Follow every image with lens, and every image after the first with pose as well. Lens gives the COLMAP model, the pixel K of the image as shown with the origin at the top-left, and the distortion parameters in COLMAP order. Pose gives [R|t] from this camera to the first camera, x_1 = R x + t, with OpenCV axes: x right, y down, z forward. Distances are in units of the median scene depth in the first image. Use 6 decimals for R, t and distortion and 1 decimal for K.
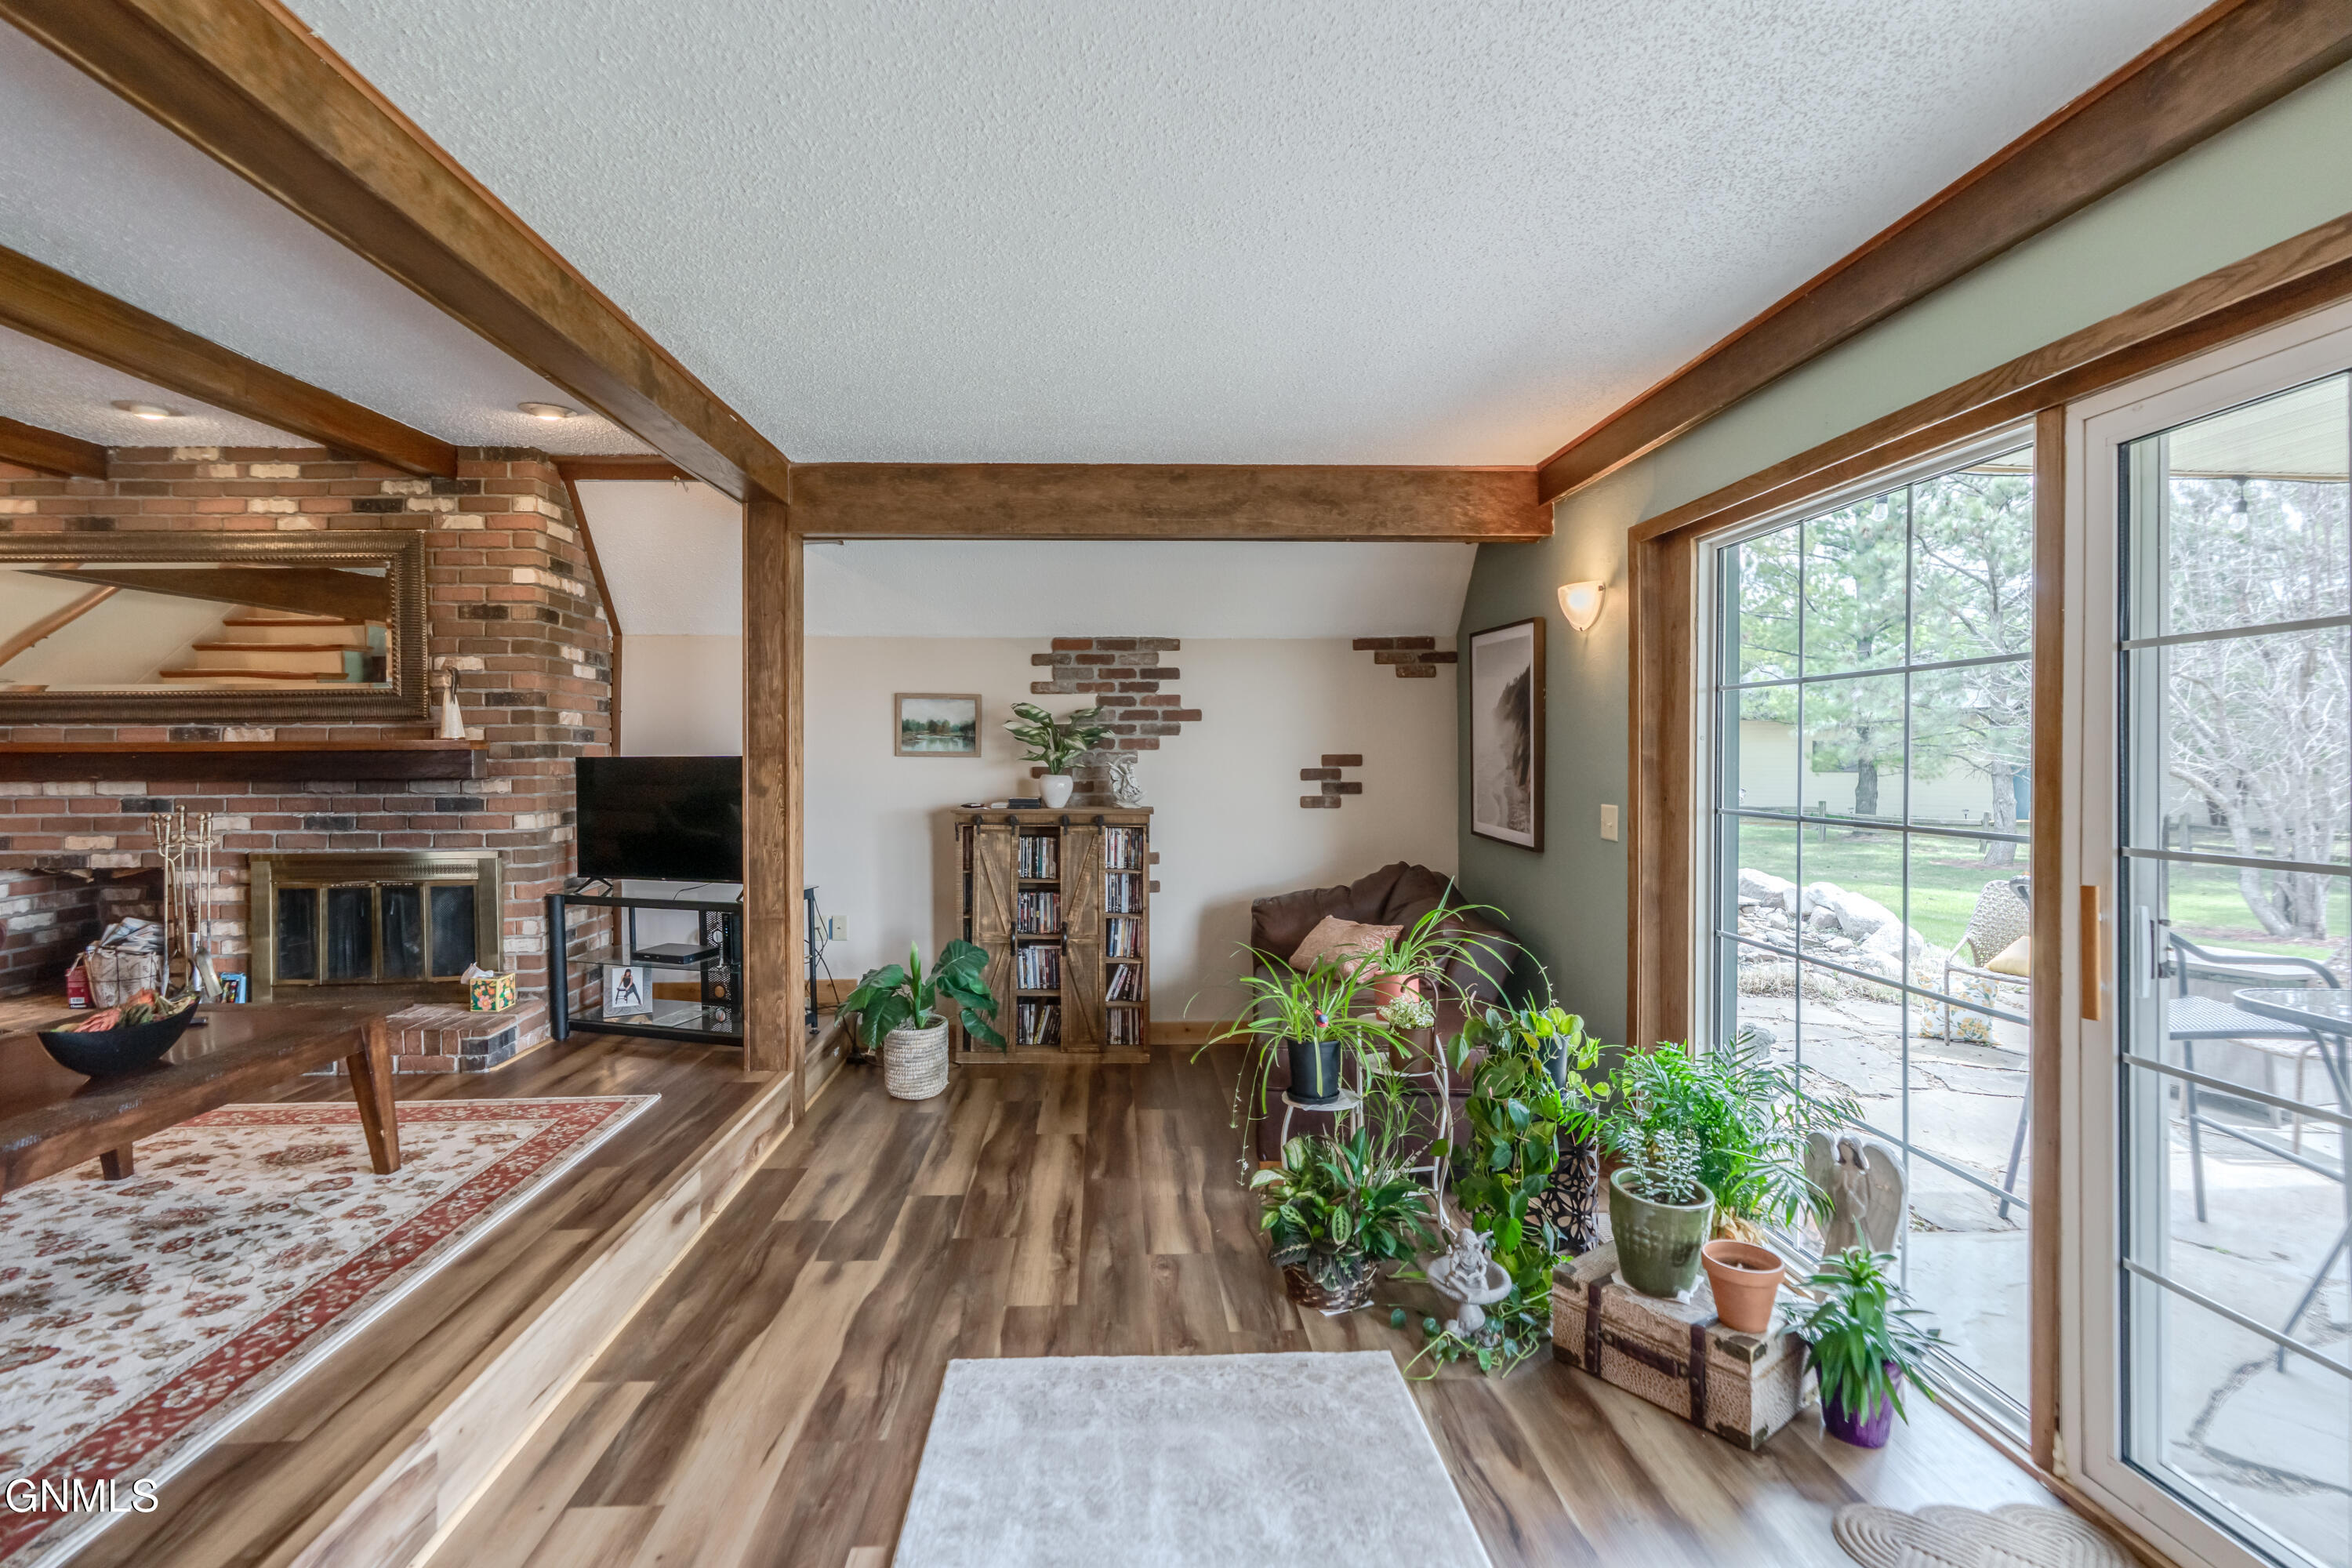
lens RADIAL K [[1095.7, 0, 1190.5], [0, 1095.7, 778.9], [0, 0, 1]] dist [-0.002271, 0.001833]
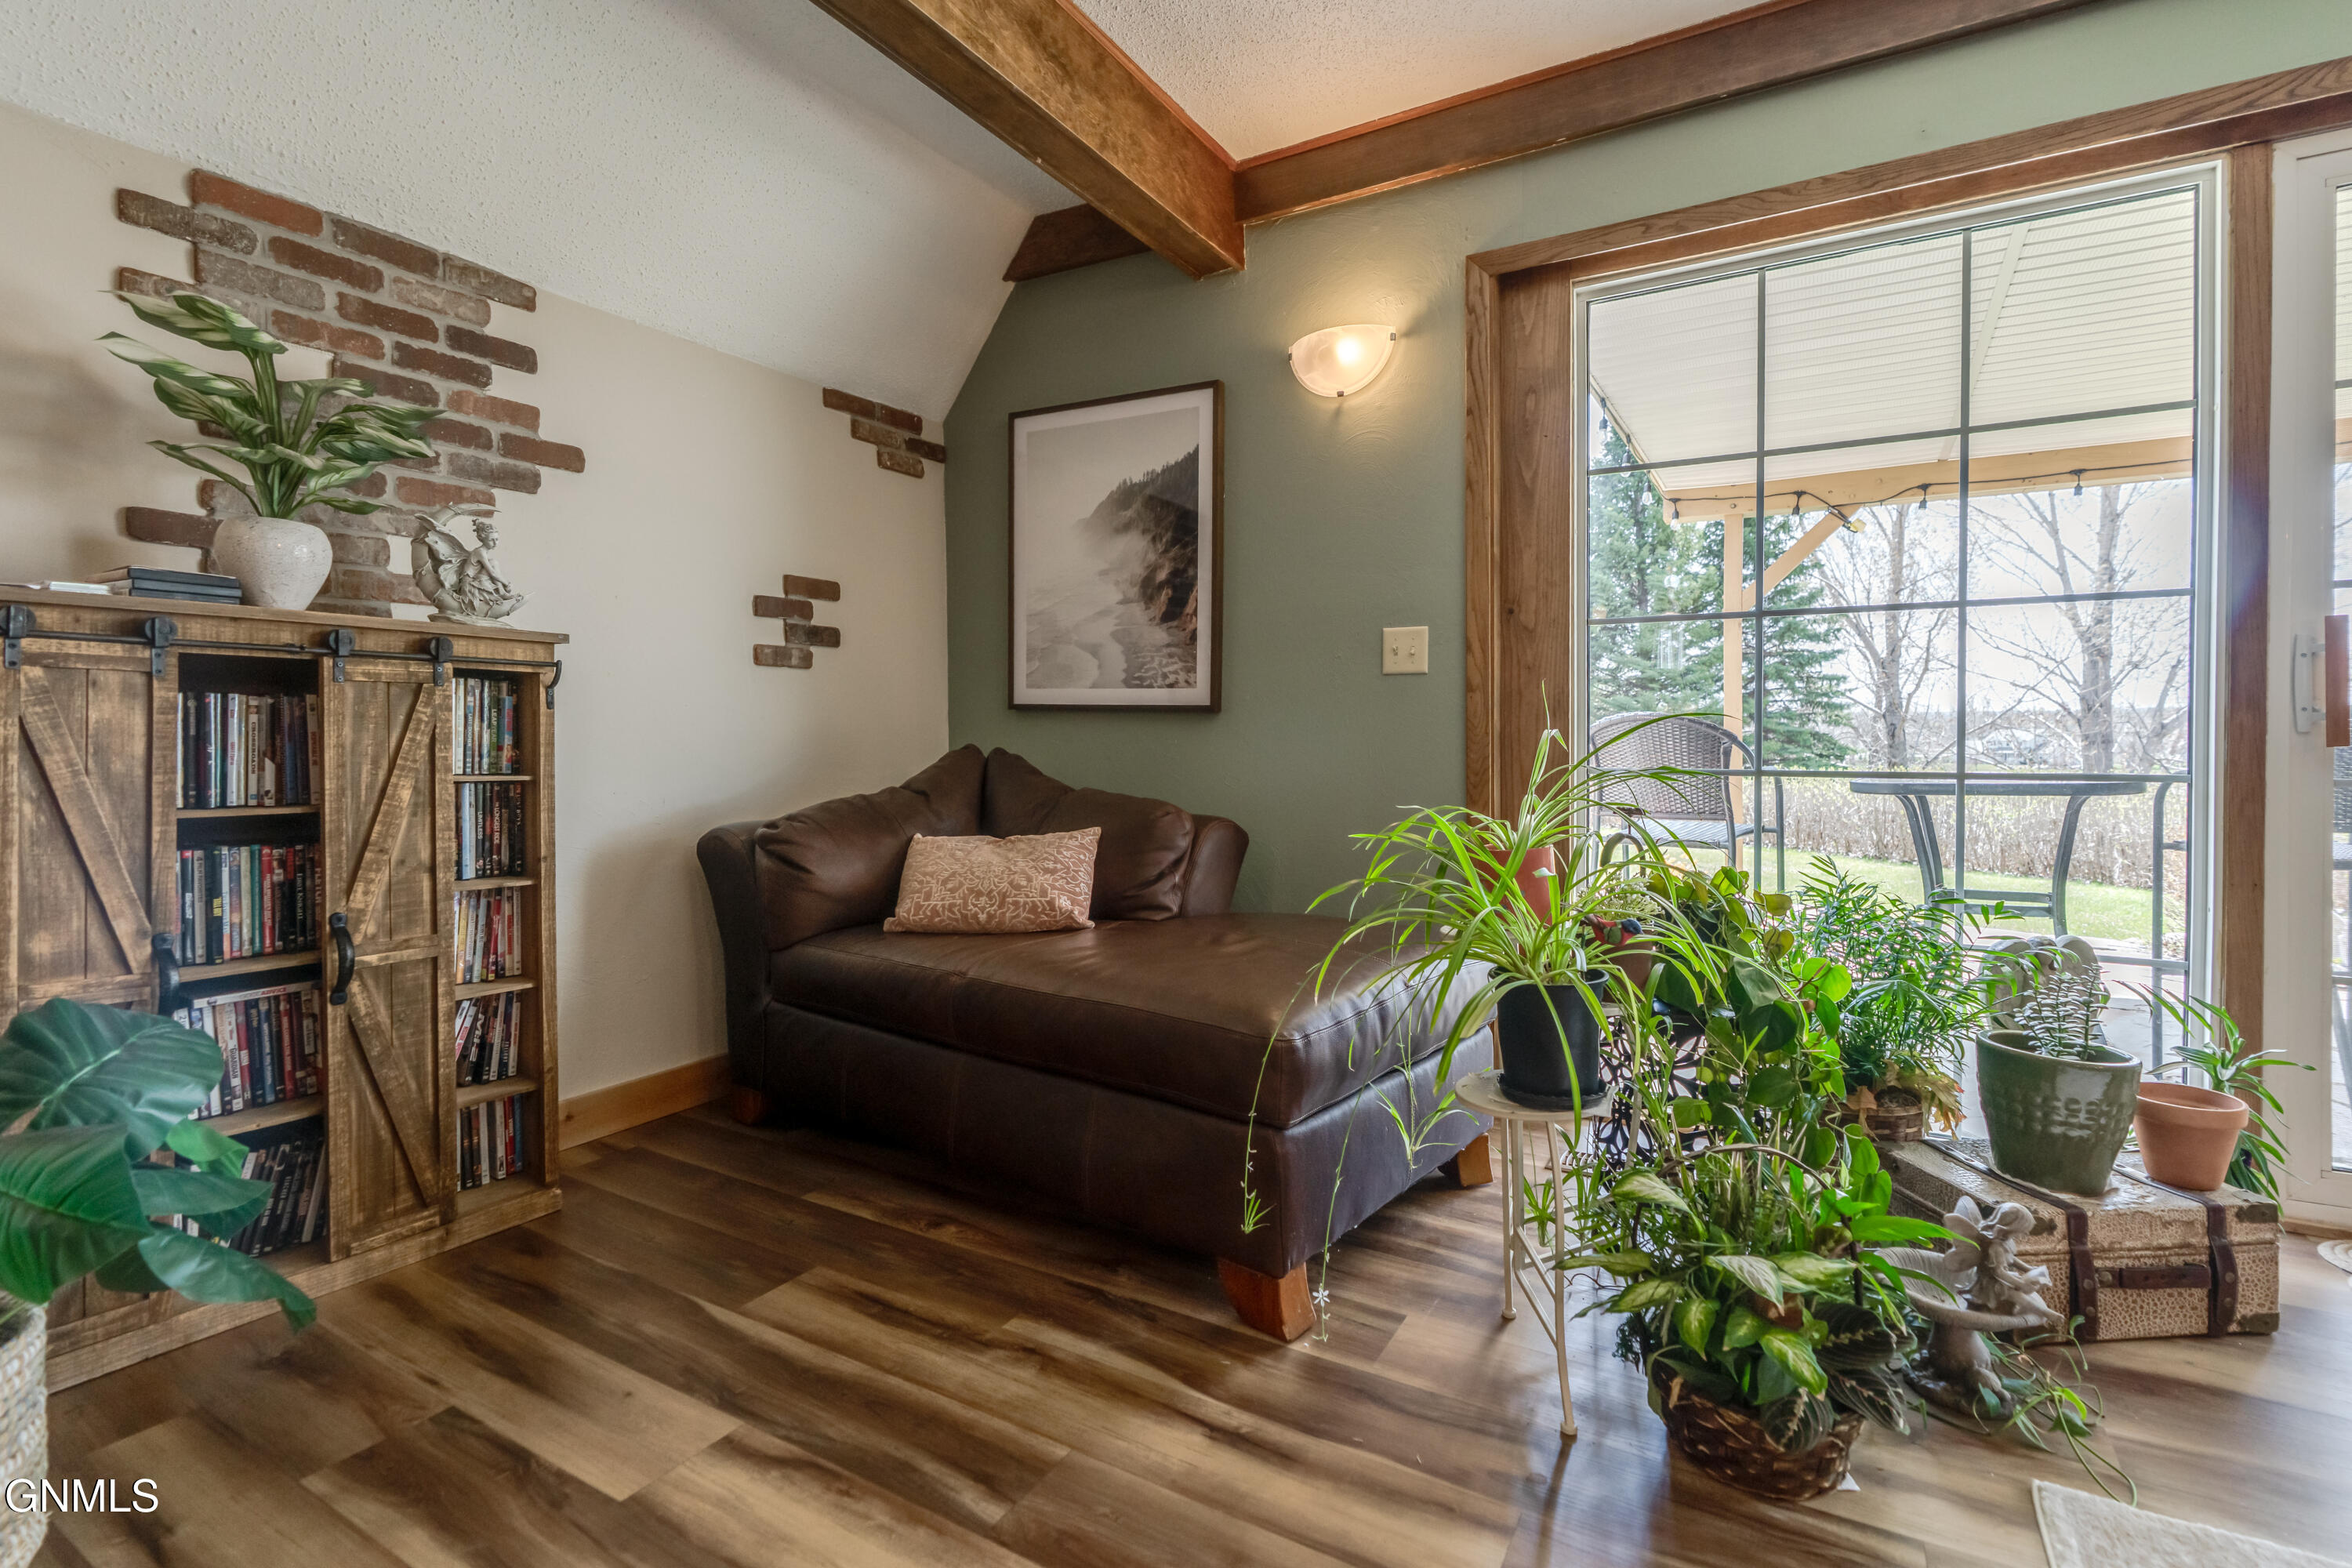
lens RADIAL K [[1095.7, 0, 1191.7], [0, 1095.7, 753.2], [0, 0, 1]] dist [-0.002271, 0.001833]
pose [[0.564760, -0.019842, 0.825016, -0.259770], [0.024789, 0.999668, 0.007073, 0.080379], [-0.824883, 0.016457, 0.565065, 0.547580]]
